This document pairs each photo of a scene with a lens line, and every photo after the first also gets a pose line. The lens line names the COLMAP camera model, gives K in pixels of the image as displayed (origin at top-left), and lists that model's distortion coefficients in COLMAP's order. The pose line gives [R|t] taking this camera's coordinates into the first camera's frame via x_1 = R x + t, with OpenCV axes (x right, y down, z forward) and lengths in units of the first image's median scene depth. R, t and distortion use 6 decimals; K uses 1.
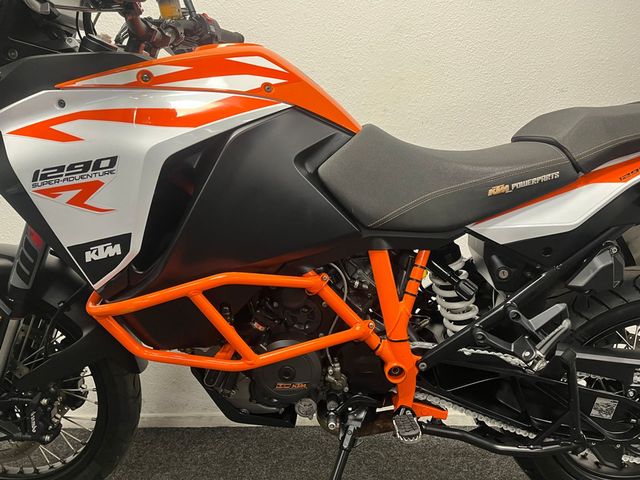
lens RADIAL K [[514.3, 0, 320.0], [0, 514.3, 240.0], [0, 0, 1]] dist [0.000661, -0.007925]
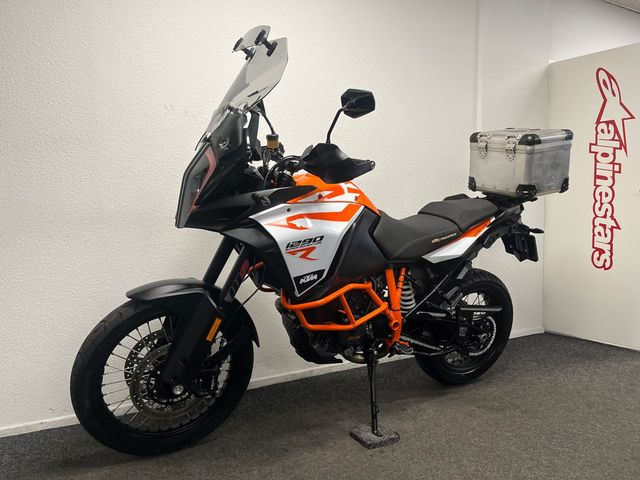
lens RADIAL K [[514.3, 0, 320.0], [0, 514.3, 240.0], [0, 0, 1]] dist [0.000661, -0.007925]
pose [[0.871932, -0.037275, 0.488206, -1.273696], [0.047995, 0.998803, -0.009460, -0.103502], [-0.487269, 0.031680, 0.872677, -0.811132]]
